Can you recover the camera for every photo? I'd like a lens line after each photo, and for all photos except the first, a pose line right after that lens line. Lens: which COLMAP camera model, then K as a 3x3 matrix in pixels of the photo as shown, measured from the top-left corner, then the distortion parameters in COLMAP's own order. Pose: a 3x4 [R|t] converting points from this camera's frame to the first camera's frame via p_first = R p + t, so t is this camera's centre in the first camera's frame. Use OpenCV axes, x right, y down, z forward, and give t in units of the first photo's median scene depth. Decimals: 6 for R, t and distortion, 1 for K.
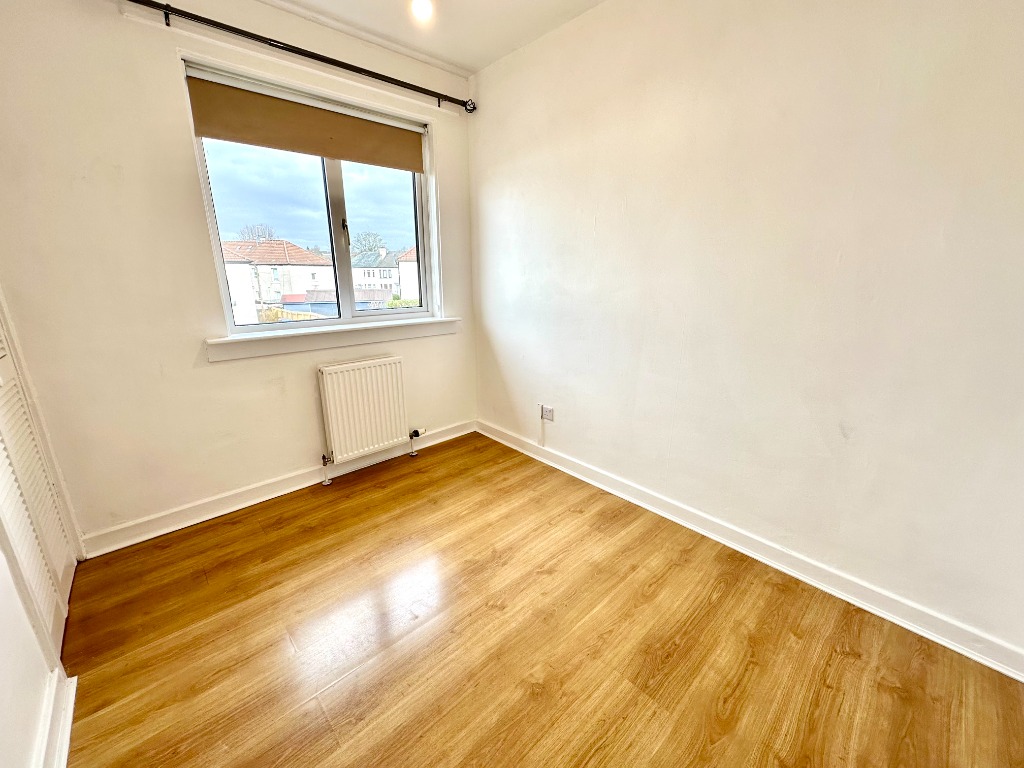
lens RADIAL K [[407.3, 0, 511.1], [0, 407.3, 381.4], [0, 0, 1]] dist [-0.000699, 0.000229]
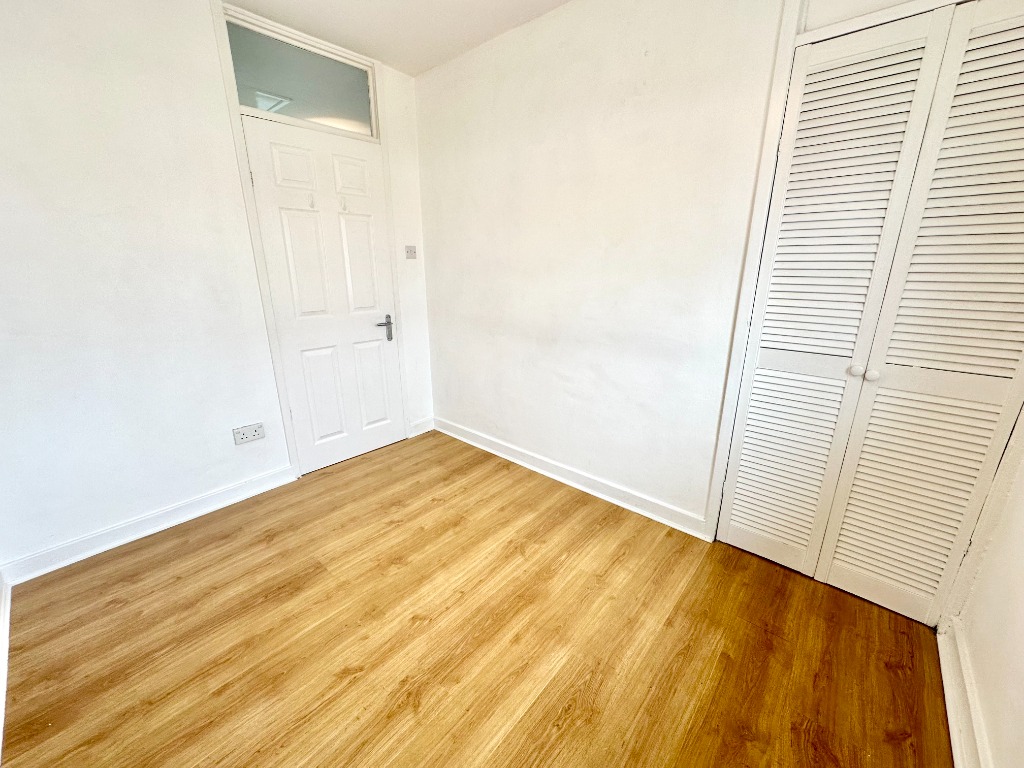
lens RADIAL K [[407.7, 0, 511.1], [0, 407.7, 405.6], [0, 0, 1]] dist [-0.002419, -0.000216]
pose [[-0.994799, 0.035494, -0.095473, -0.171038], [-0.024654, 0.825543, 0.563800, -0.409909], [0.098828, 0.563222, -0.820374, 1.487187]]
